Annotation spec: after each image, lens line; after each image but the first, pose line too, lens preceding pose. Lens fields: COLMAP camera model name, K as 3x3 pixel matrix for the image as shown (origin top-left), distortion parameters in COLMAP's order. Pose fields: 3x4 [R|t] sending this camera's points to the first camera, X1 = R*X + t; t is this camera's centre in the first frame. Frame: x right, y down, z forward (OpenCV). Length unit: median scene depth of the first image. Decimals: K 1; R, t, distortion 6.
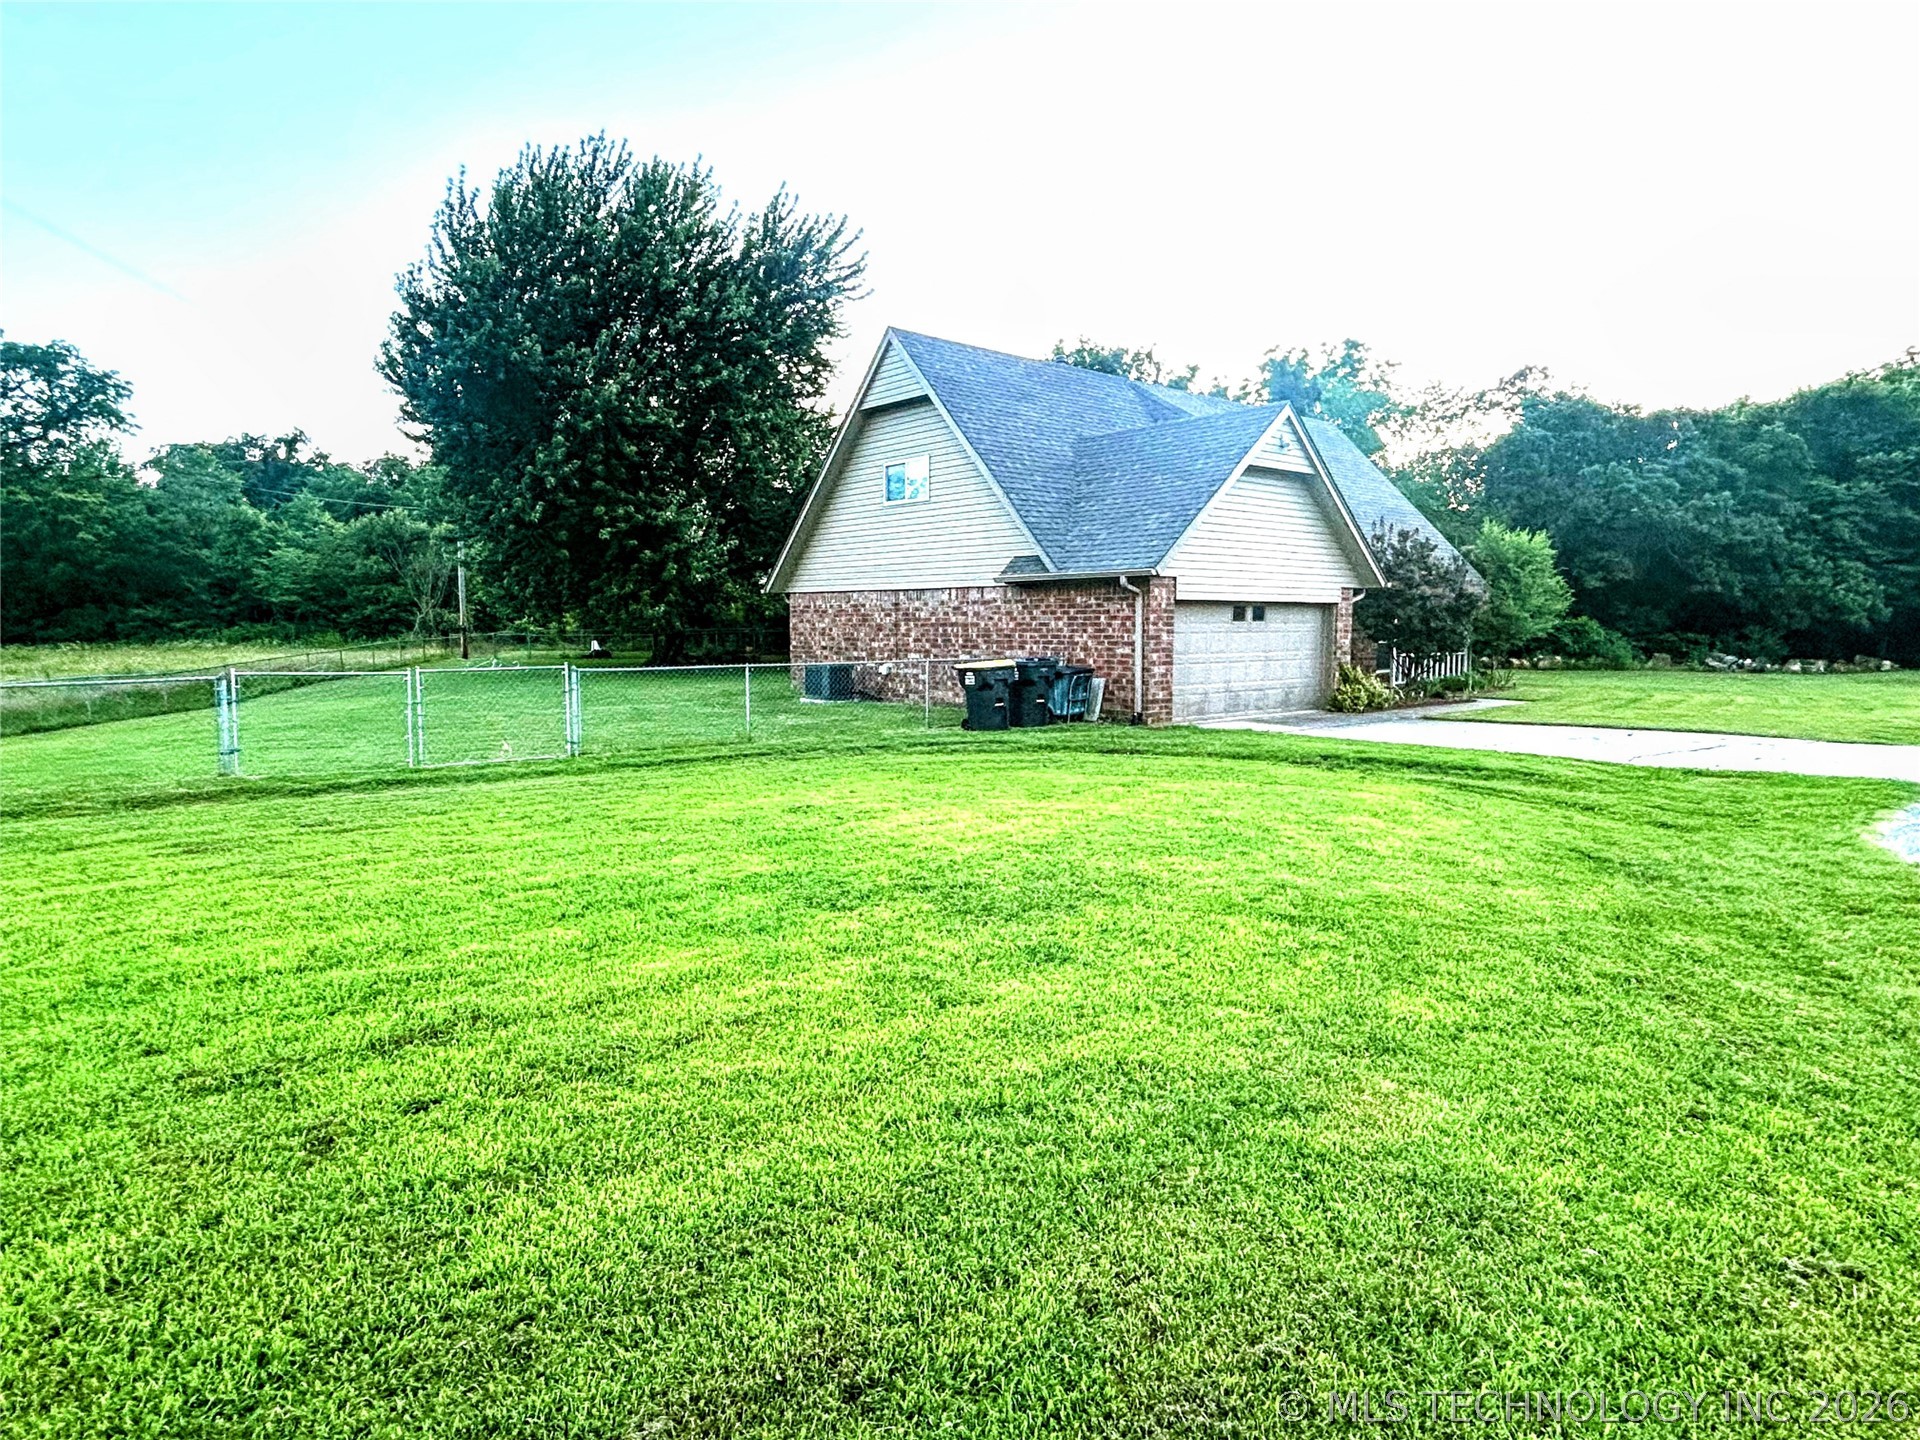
lens RADIAL K [[1057.8, 0, 960.0], [0, 1057.8, 720.0], [0, 0, 1]] dist [-0.001633, -0.000225]
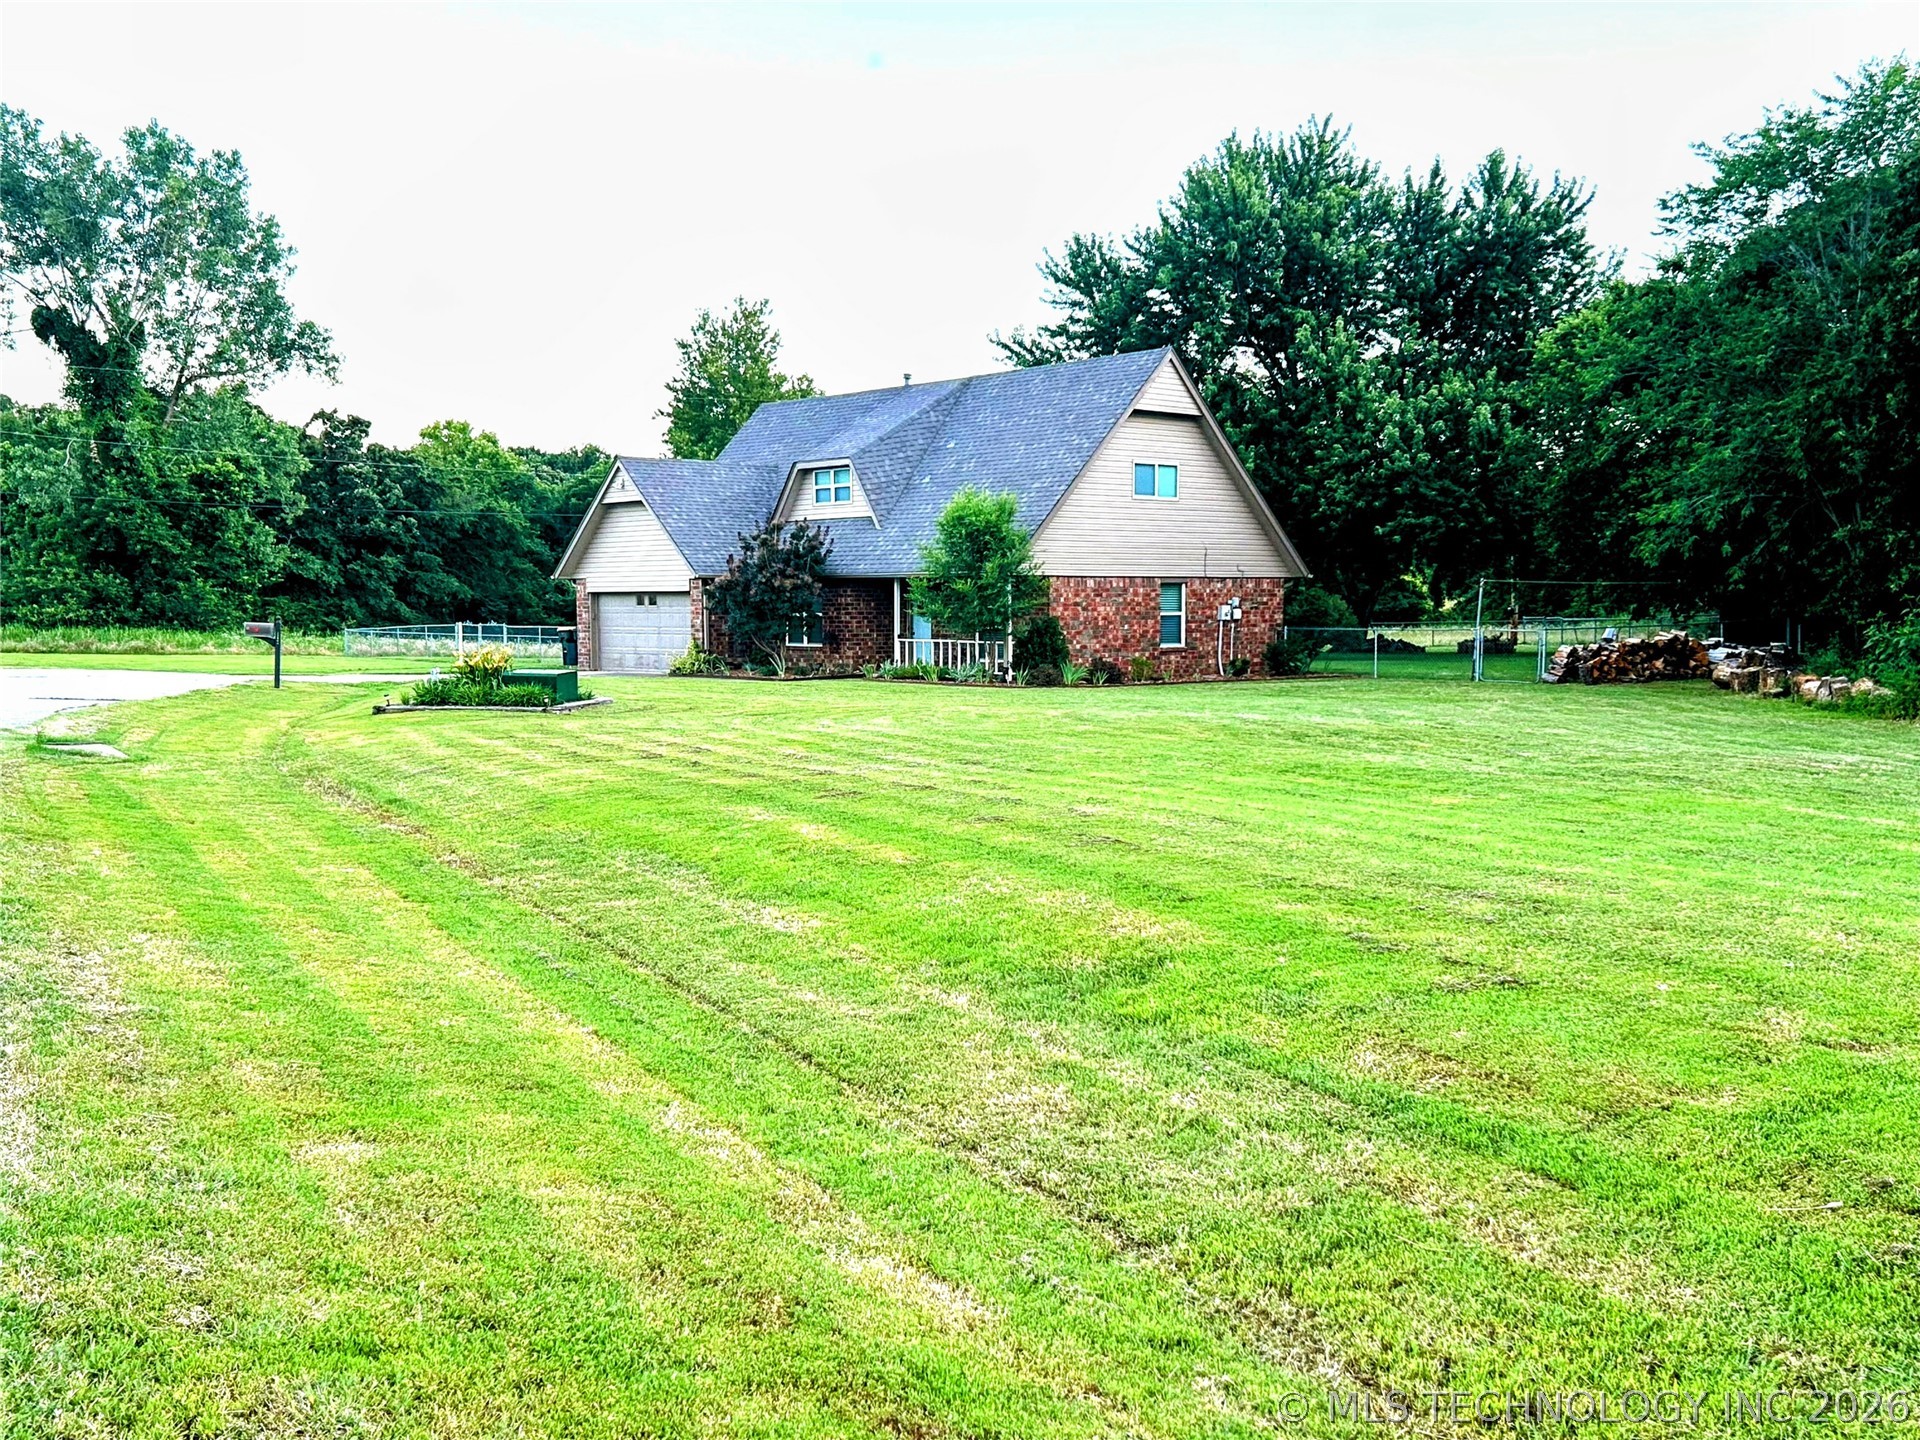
lens RADIAL K [[1966.9, 0, 1044.8], [0, 1966.9, 724.5], [0, 0, 1]] dist [0.002270, -0.021822]
pose [[0.051628, 0.058481, -0.996953, 2.991530], [-0.093482, 0.994184, 0.053478, -0.127776], [0.994282, 0.090436, 0.056795, 1.417058]]
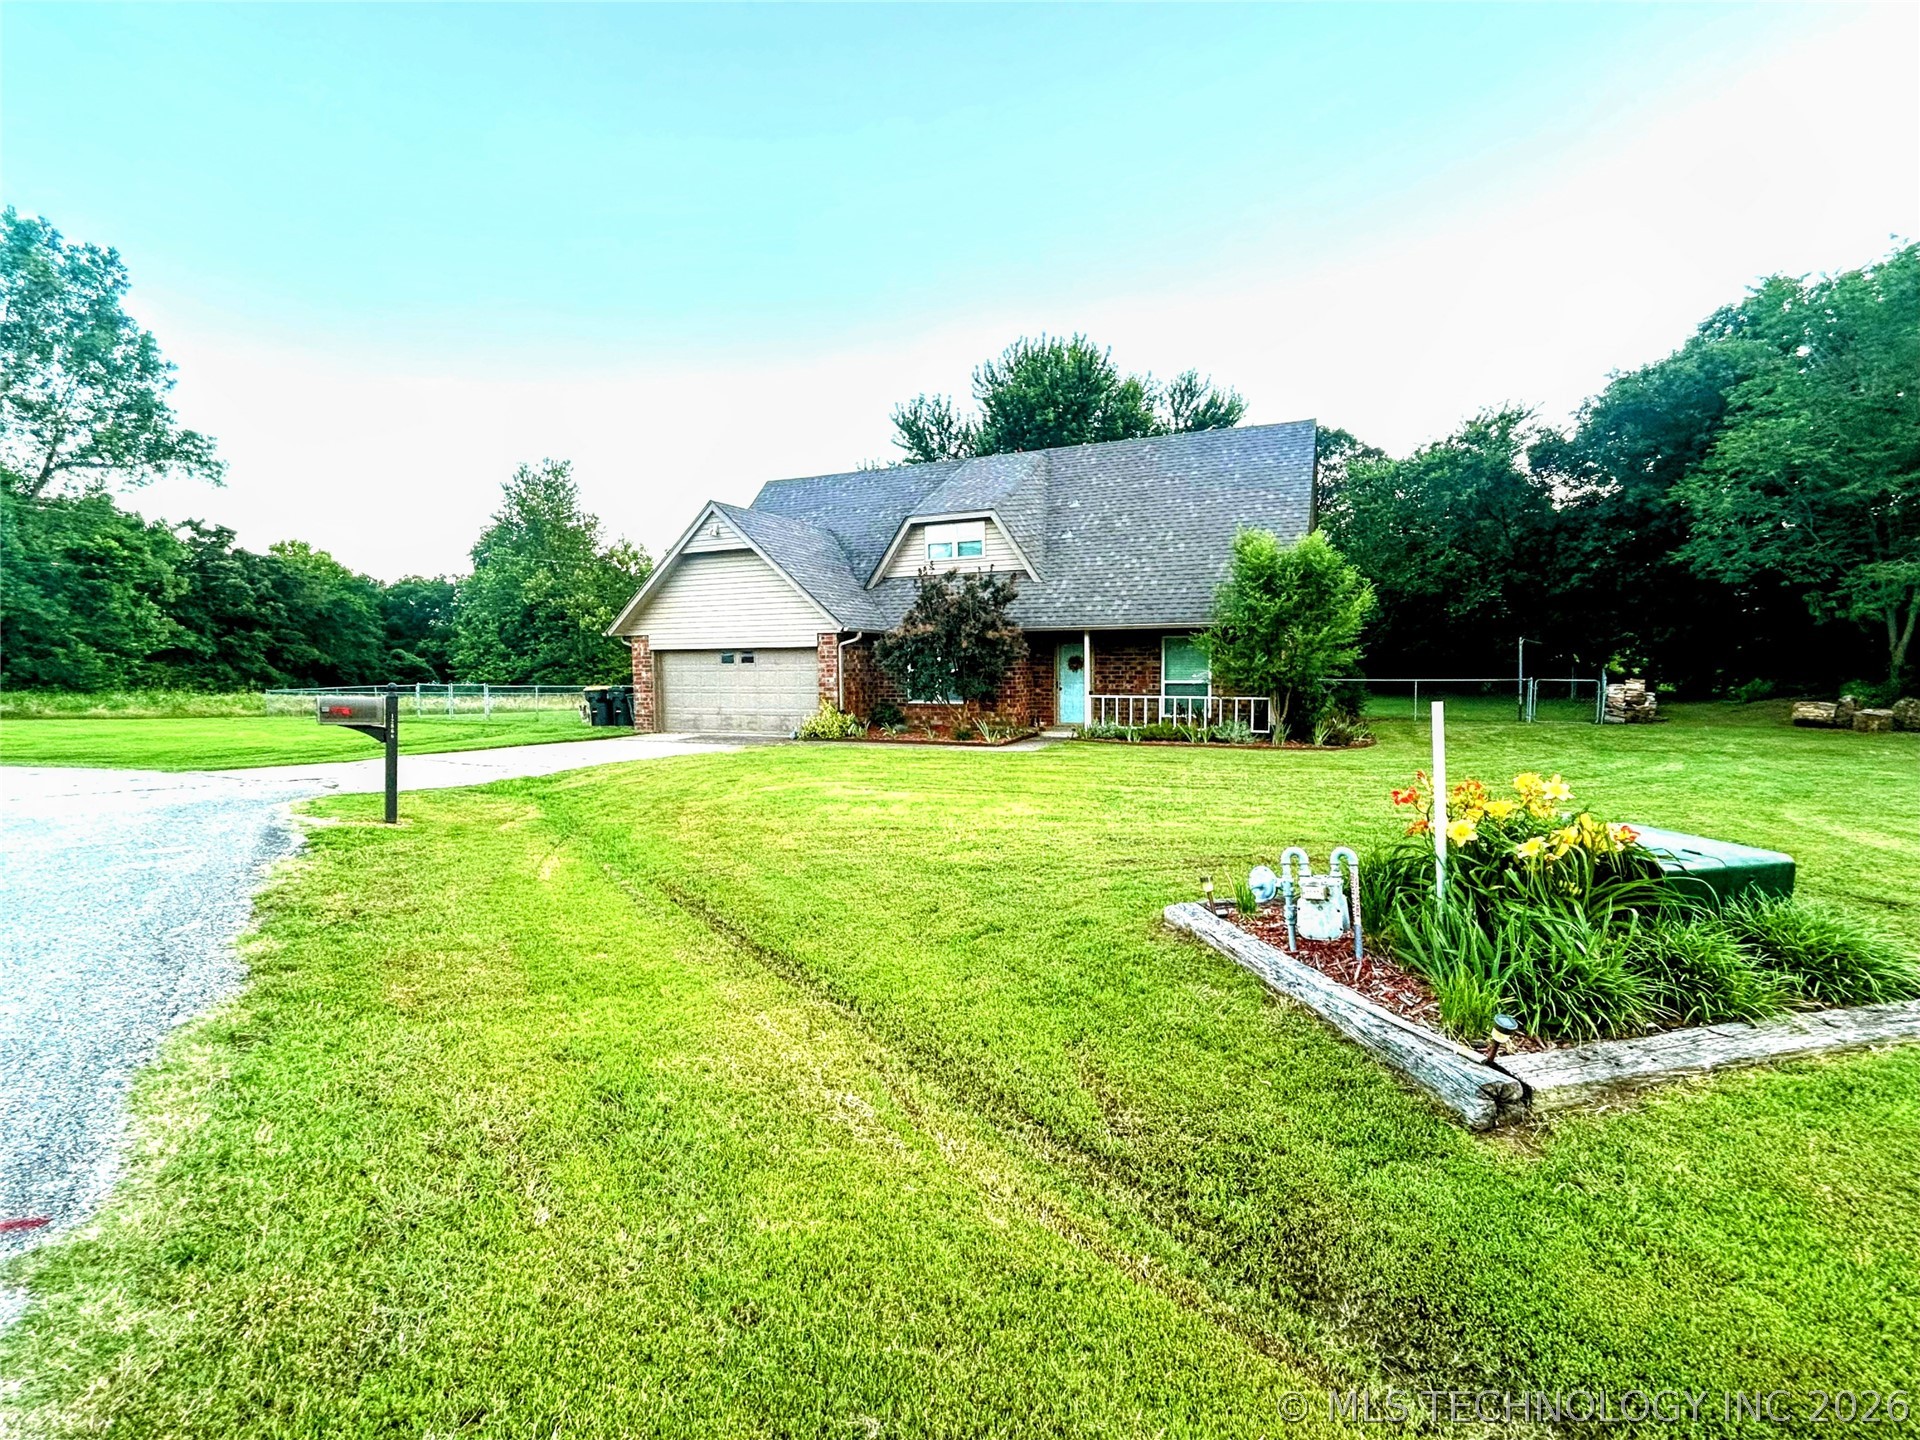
lens RADIAL K [[863.4, 0, 964.3], [0, 863.4, 718.7], [0, 0, 1]] dist [-0.002340, 0.000479]
pose [[0.443405, 0.050618, -0.894891, 1.402300], [-0.076218, 0.996917, 0.018624, -0.066812], [0.893075, 0.059949, 0.445896, 0.783945]]
